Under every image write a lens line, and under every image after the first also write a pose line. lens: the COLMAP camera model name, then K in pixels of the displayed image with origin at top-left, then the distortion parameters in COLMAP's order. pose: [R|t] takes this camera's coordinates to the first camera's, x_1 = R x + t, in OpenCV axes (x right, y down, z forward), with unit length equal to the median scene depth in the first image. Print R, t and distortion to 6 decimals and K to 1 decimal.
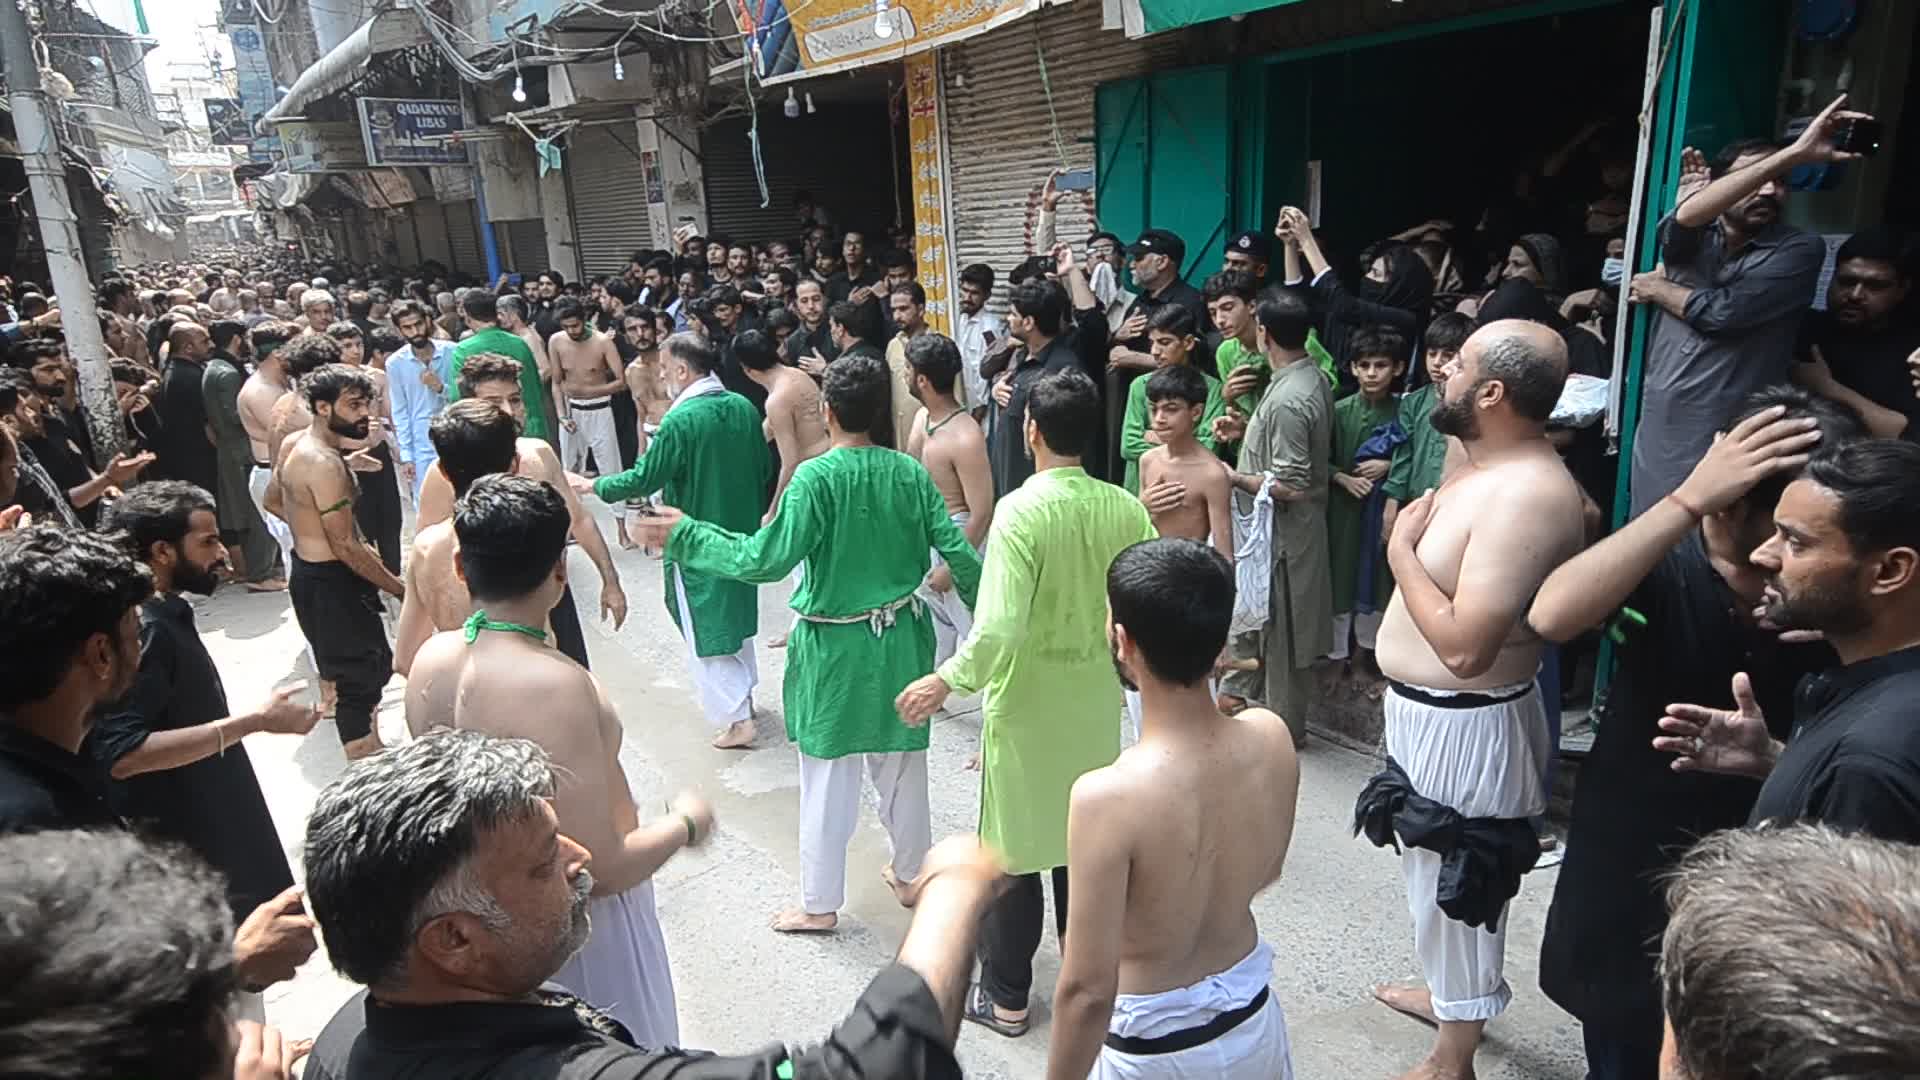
lens RADIAL K [[1161.2, 0, 960.0], [0, 1161.2, 540.0], [0, 0, 1]] dist [-0.043422, 0.106212]
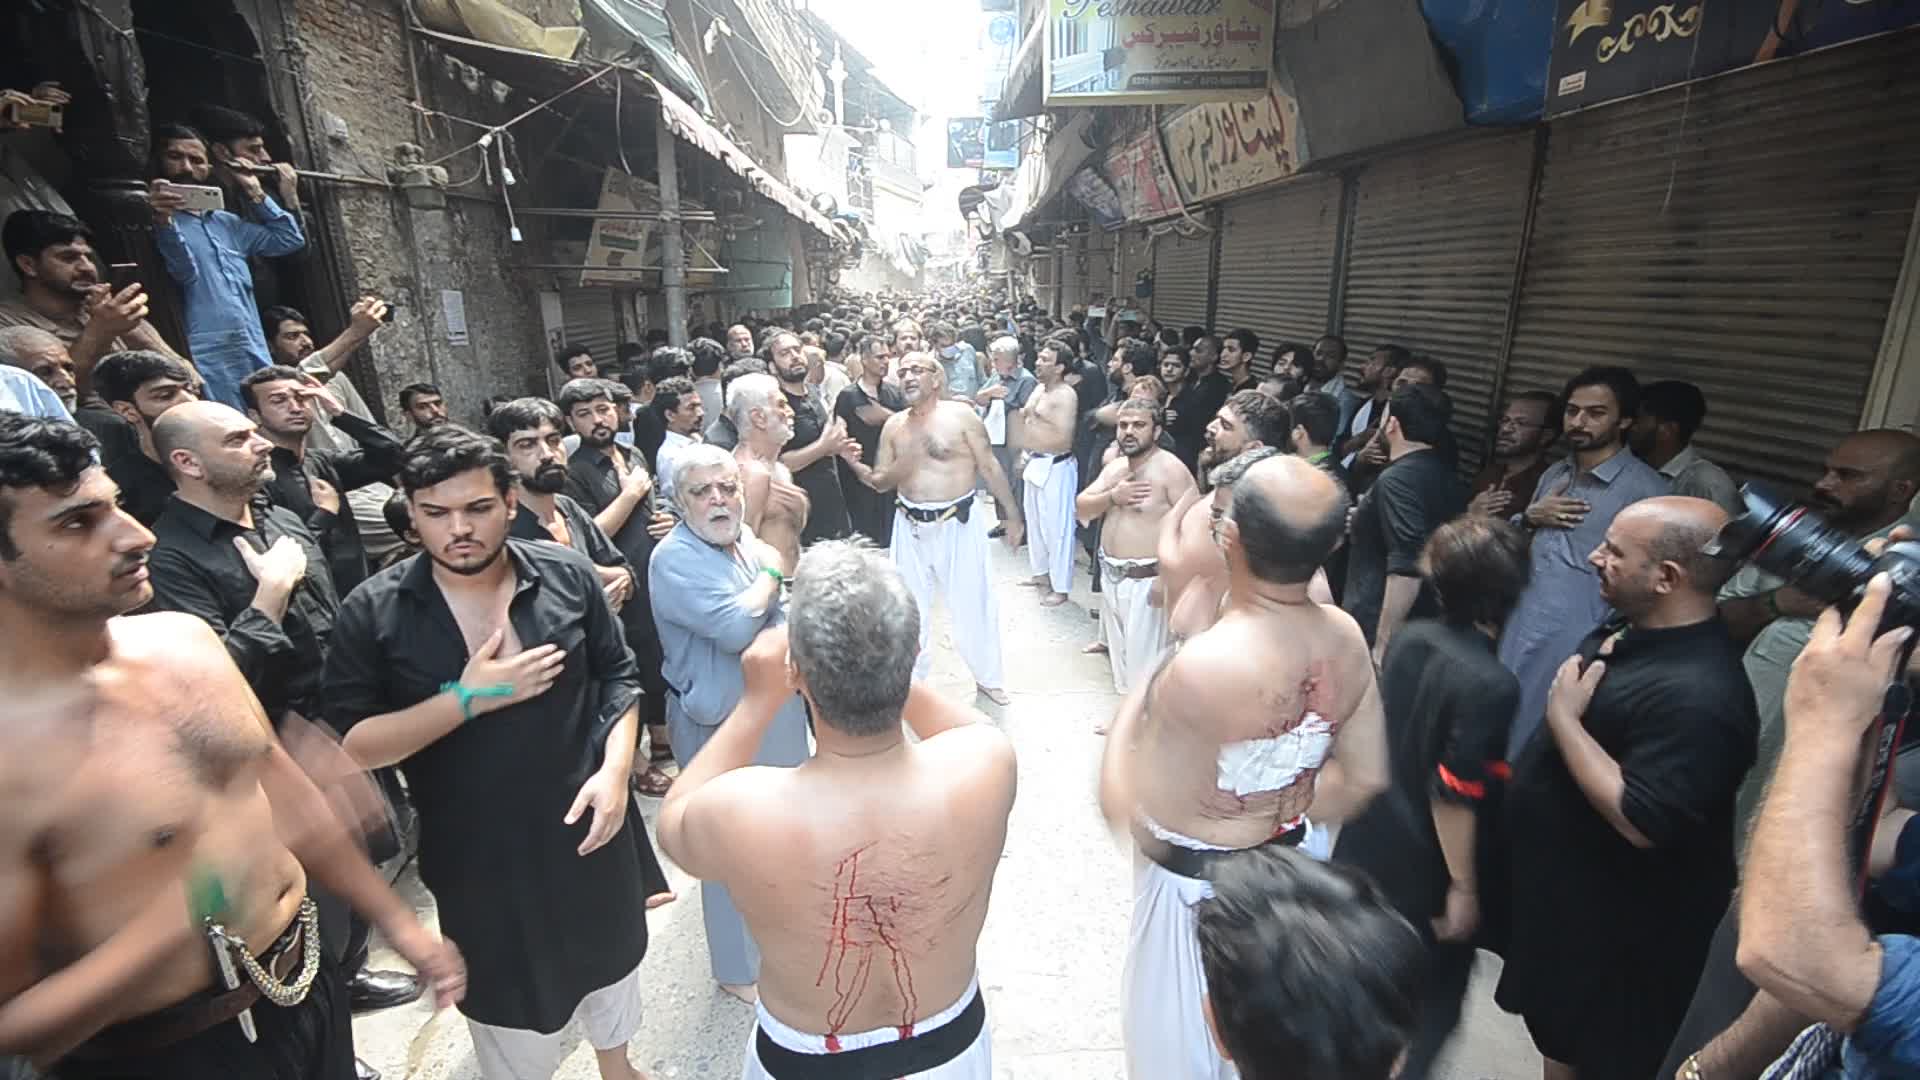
lens RADIAL K [[866.9, 0, 960.0], [0, 866.9, 540.0], [0, 0, 1]] dist [0.000354, -0.008622]
pose [[0.856100, 0.178503, -0.485004, -0.743060], [-0.163971, 0.983787, 0.072644, -0.309840], [0.490108, 0.017337, 0.871489, 1.246269]]
